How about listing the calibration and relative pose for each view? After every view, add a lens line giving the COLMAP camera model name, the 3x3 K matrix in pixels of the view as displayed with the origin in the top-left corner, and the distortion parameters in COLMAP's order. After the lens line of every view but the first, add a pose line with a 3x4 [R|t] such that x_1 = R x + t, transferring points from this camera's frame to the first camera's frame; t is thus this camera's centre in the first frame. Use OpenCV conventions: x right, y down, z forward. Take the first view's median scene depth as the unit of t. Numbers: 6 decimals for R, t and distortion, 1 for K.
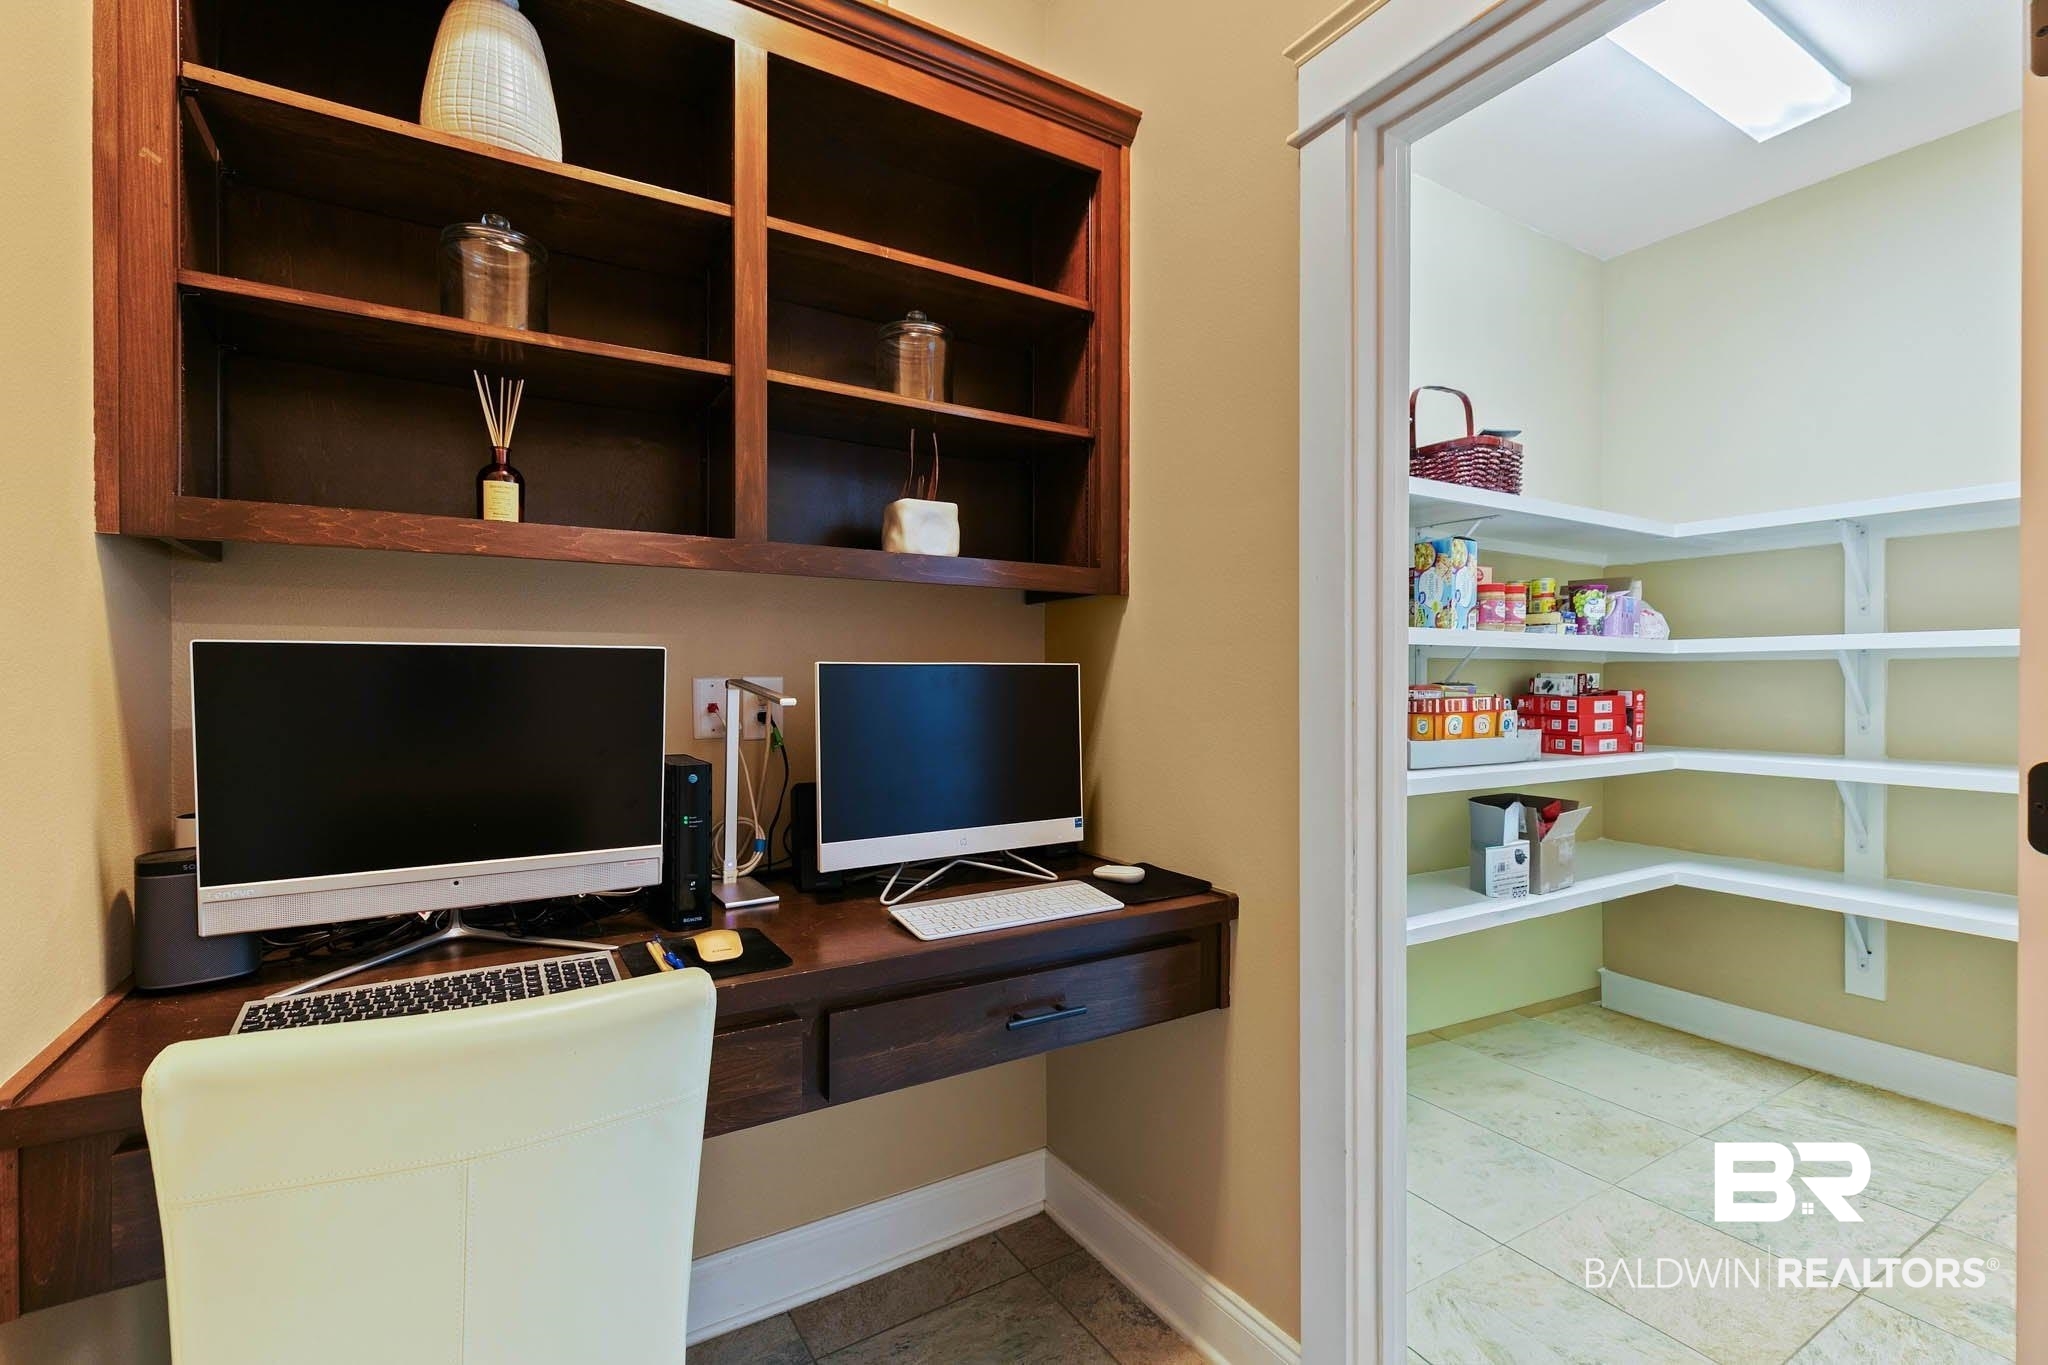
lens RADIAL K [[919.8, 0, 1041.0], [0, 919.8, 682.3], [0, 0, 1]] dist [0.006917, -0.001303]
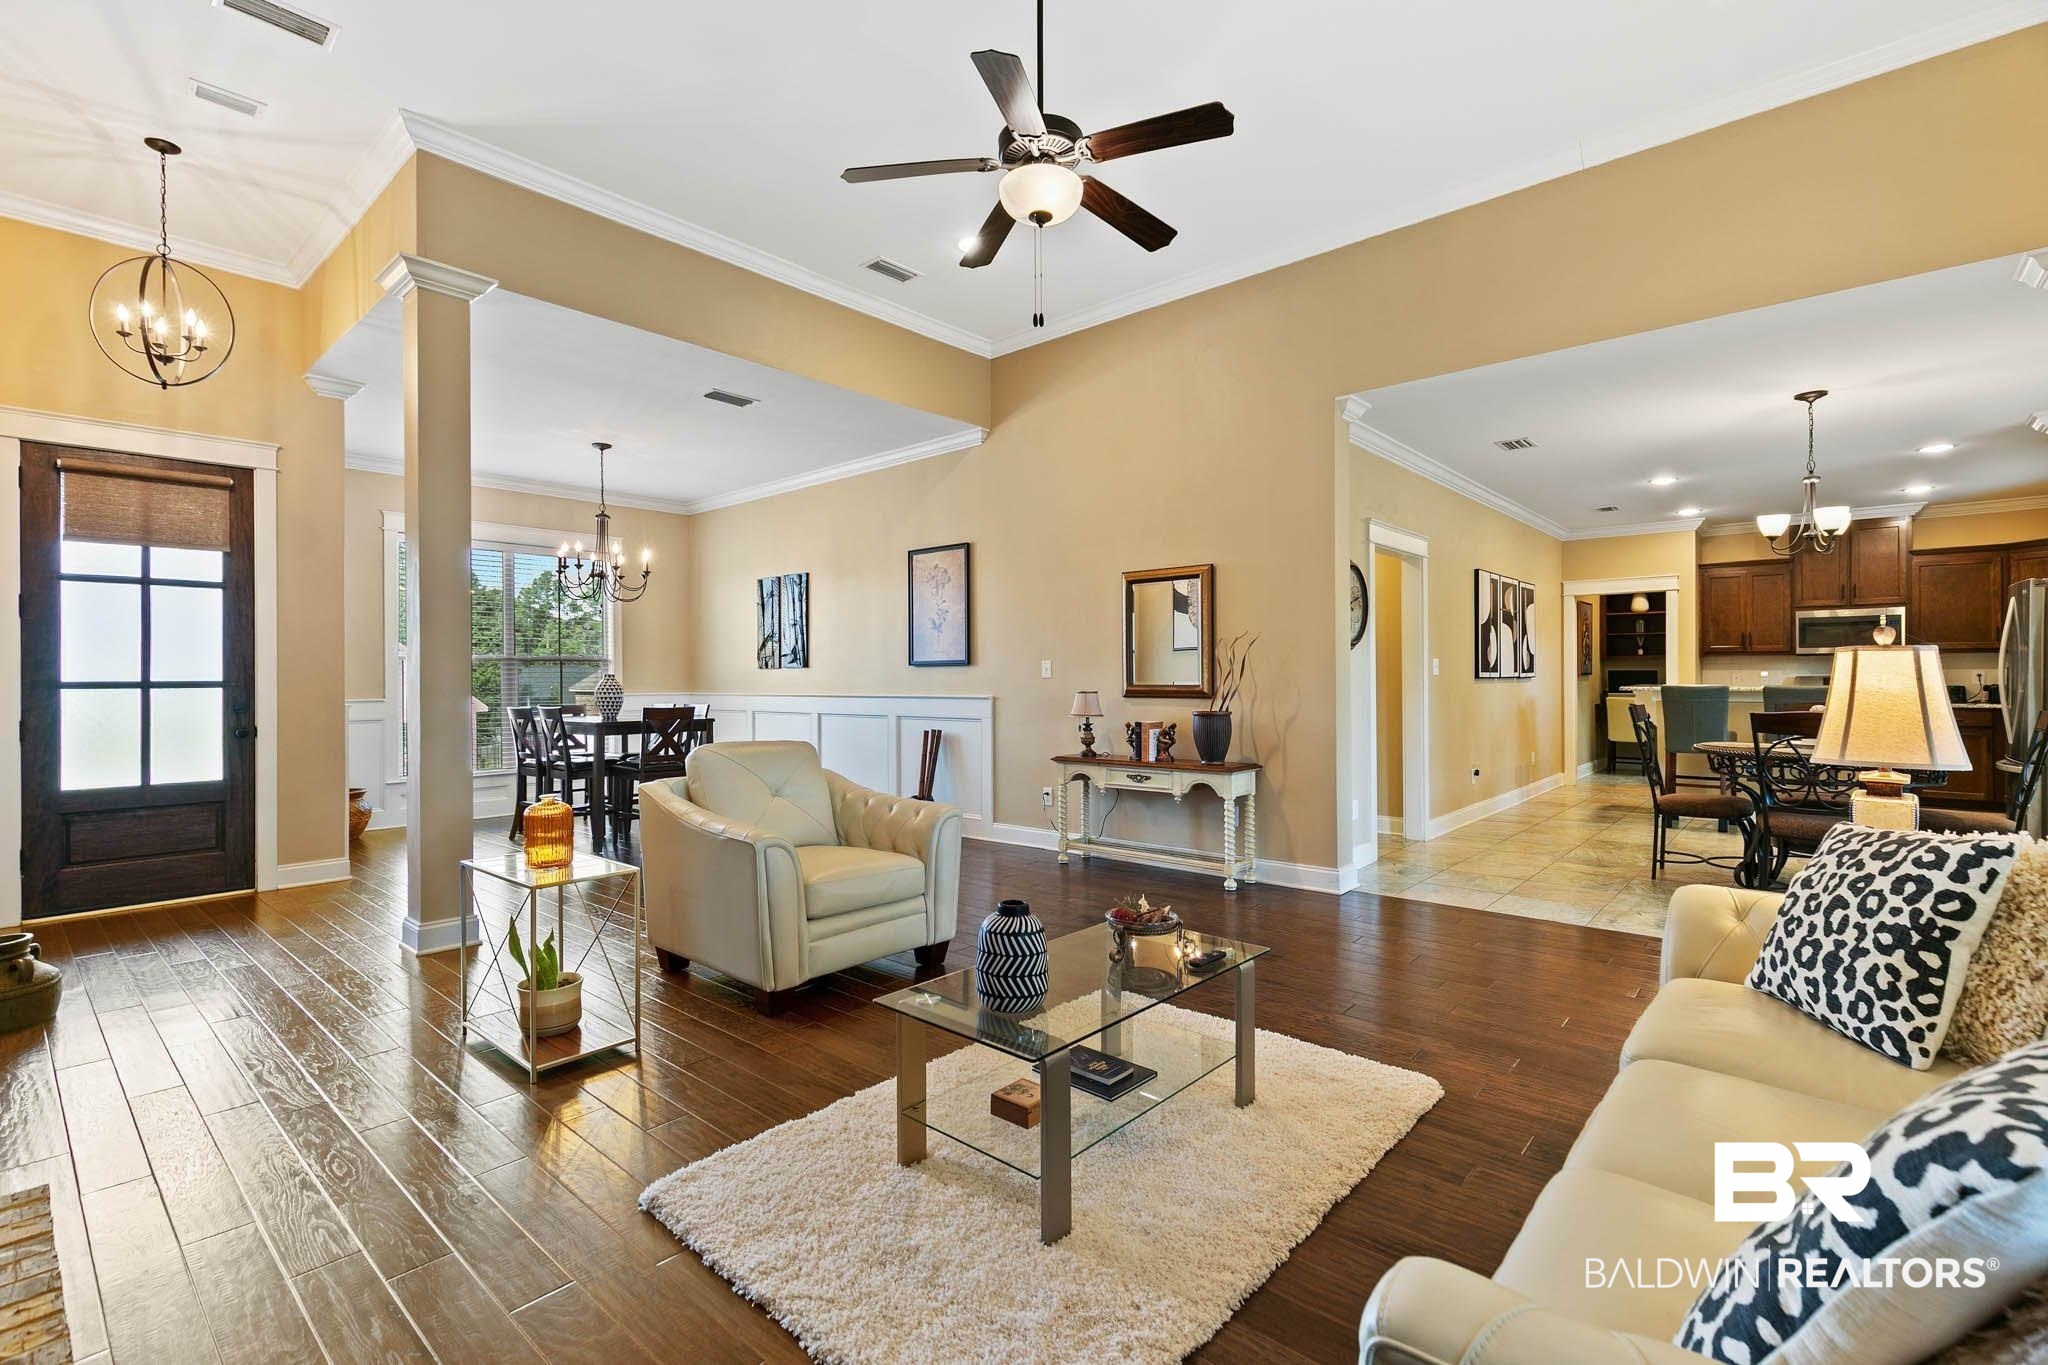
lens RADIAL K [[919.8, 0, 1018.1], [0, 919.8, 670.7], [0, 0, 1]] dist [0.006917, -0.001303]
pose [[0.273019, -0.007416, -0.961980, 5.687637], [-0.005557, 0.999941, -0.009285, 0.076248], [0.961993, 0.007881, 0.272962, -6.445373]]
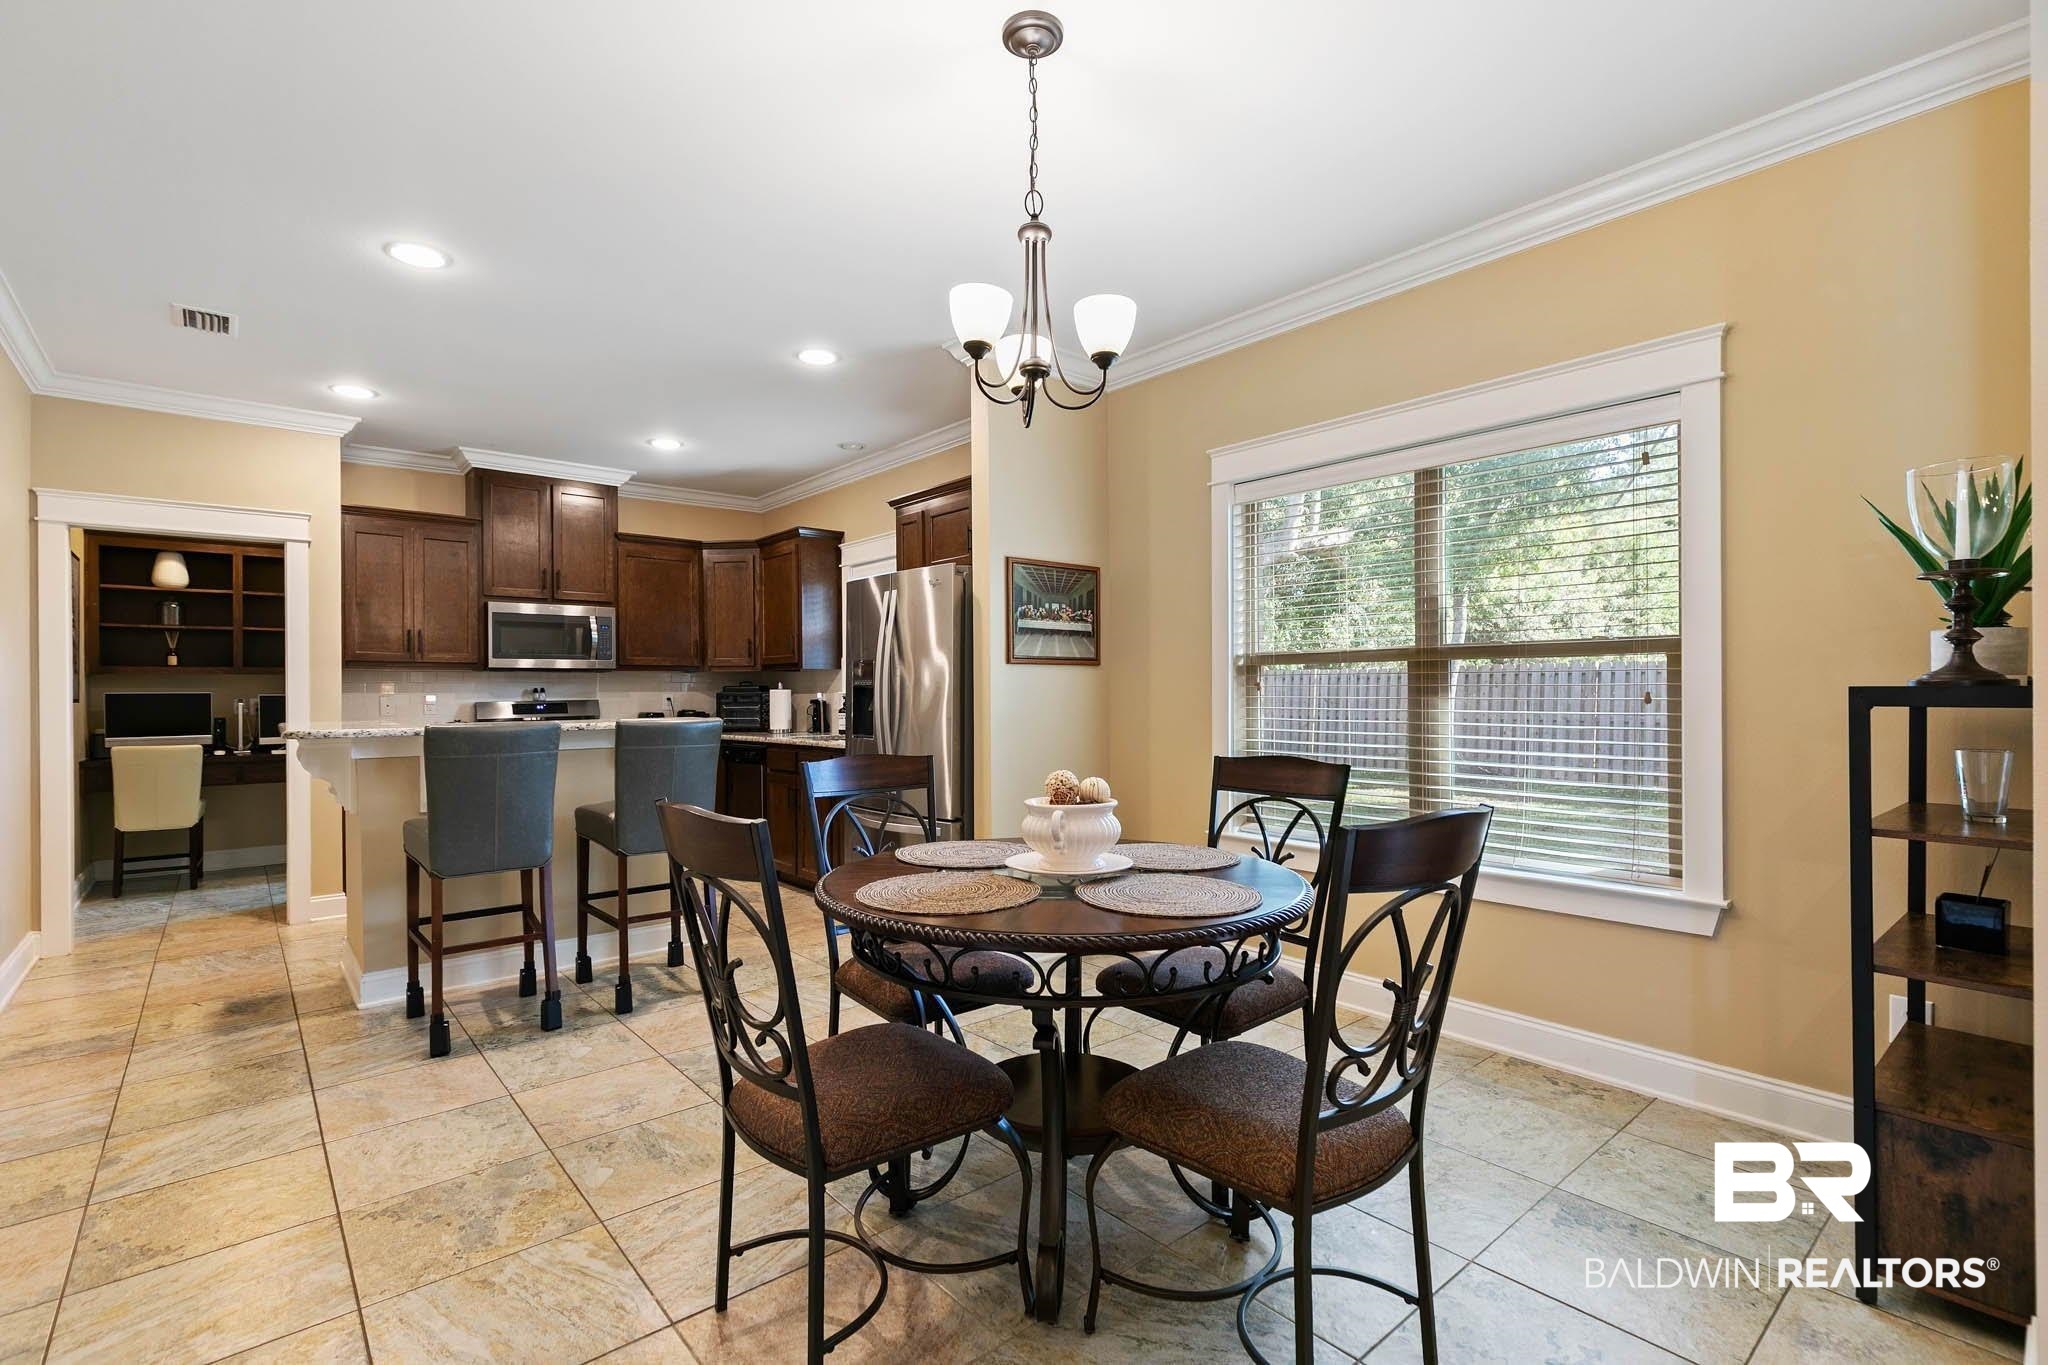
lens RADIAL K [[919.8, 0, 1018.4], [0, 919.8, 689.0], [0, 0, 1]] dist [0.006917, -0.001303]
pose [[0.990815, -0.008511, 0.134958, 2.842884], [0.010182, 0.999880, -0.011698, 0.037909], [-0.134842, 0.012965, 0.990782, -3.951081]]
